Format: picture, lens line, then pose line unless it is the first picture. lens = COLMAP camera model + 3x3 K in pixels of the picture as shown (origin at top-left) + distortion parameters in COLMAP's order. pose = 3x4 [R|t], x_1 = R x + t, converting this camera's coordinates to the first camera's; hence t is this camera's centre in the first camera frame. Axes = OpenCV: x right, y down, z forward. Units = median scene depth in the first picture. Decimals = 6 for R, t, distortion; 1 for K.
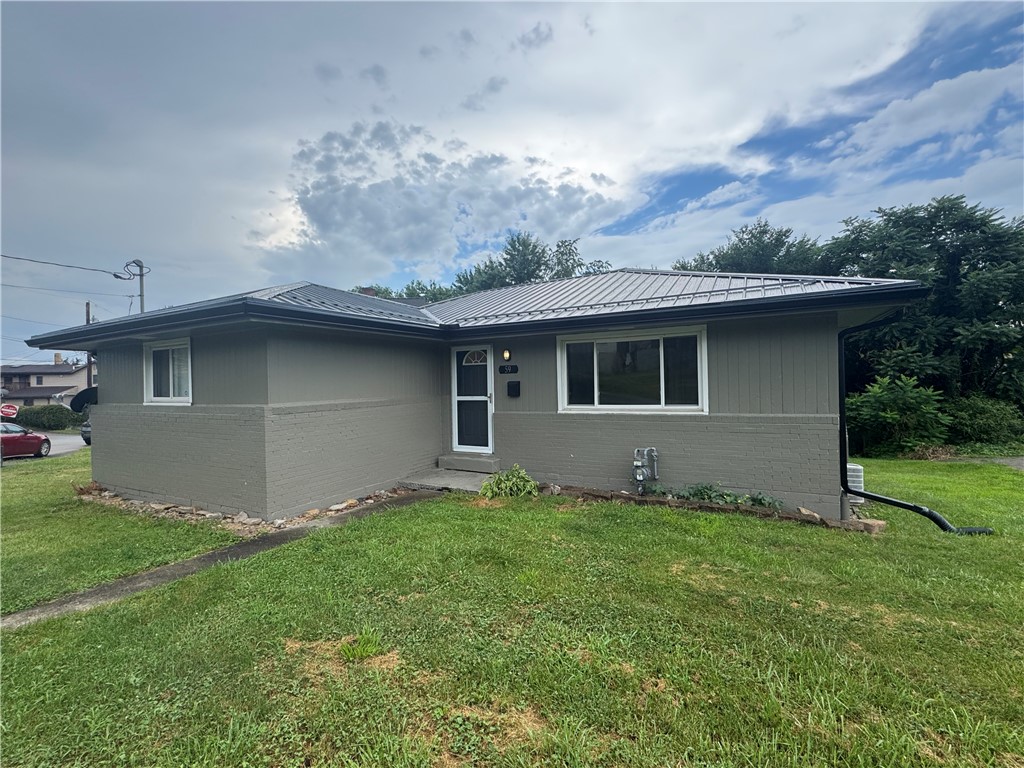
lens RADIAL K [[455.7, 0, 518.7], [0, 455.7, 376.0], [0, 0, 1]] dist [0.010303, -0.003865]
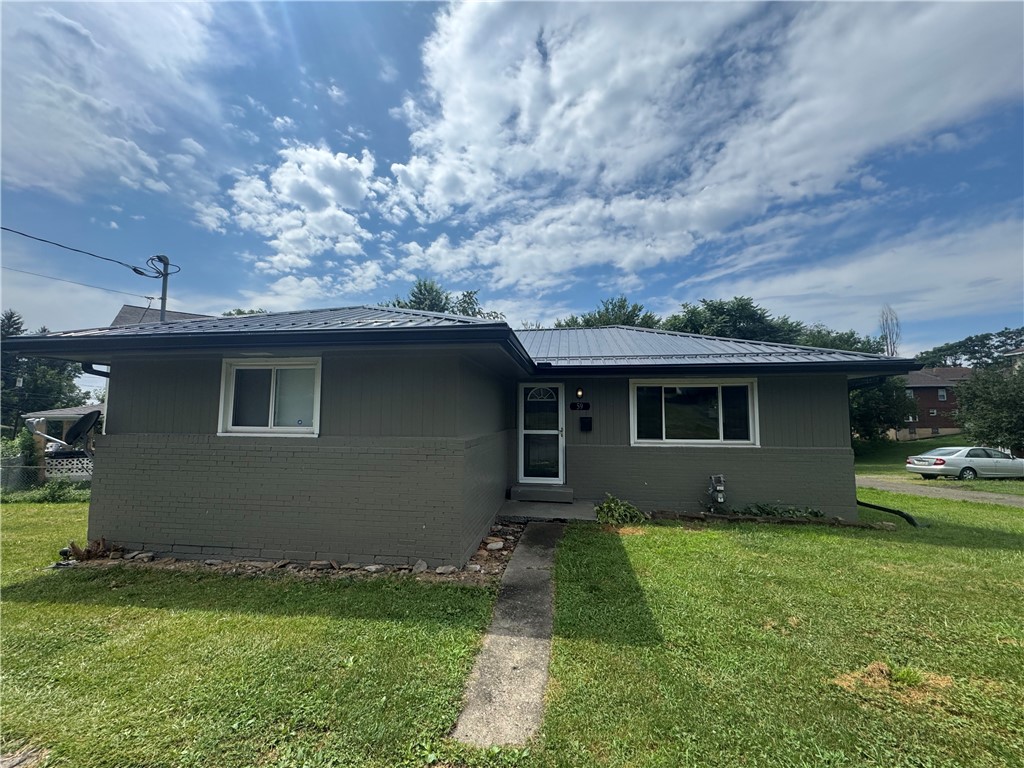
lens RADIAL K [[410.6, 0, 518.9], [0, 410.6, 382.9], [0, 0, 1]] dist [0.001692, -0.000722]
pose [[0.933290, 0.053989, 0.355042, -0.496357], [-0.030396, 0.996963, -0.071700, 0.004570], [-0.357835, 0.056125, 0.932097, 0.114617]]
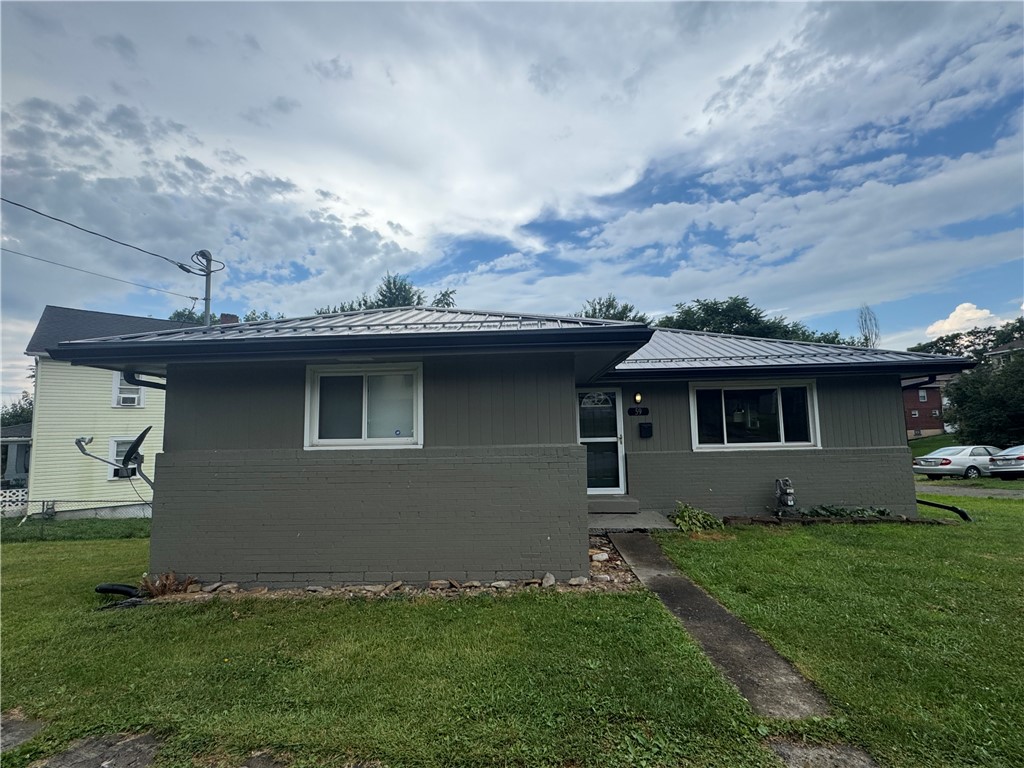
lens RADIAL K [[455.7, 0, 523.2], [0, 455.7, 385.7], [0, 0, 1]] dist [0.010303, -0.003865]
pose [[0.896966, 0.042992, 0.440004, -0.699999], [-0.005891, 0.996334, -0.085341, 0.016749], [-0.442060, 0.073956, 0.893931, 0.160673]]
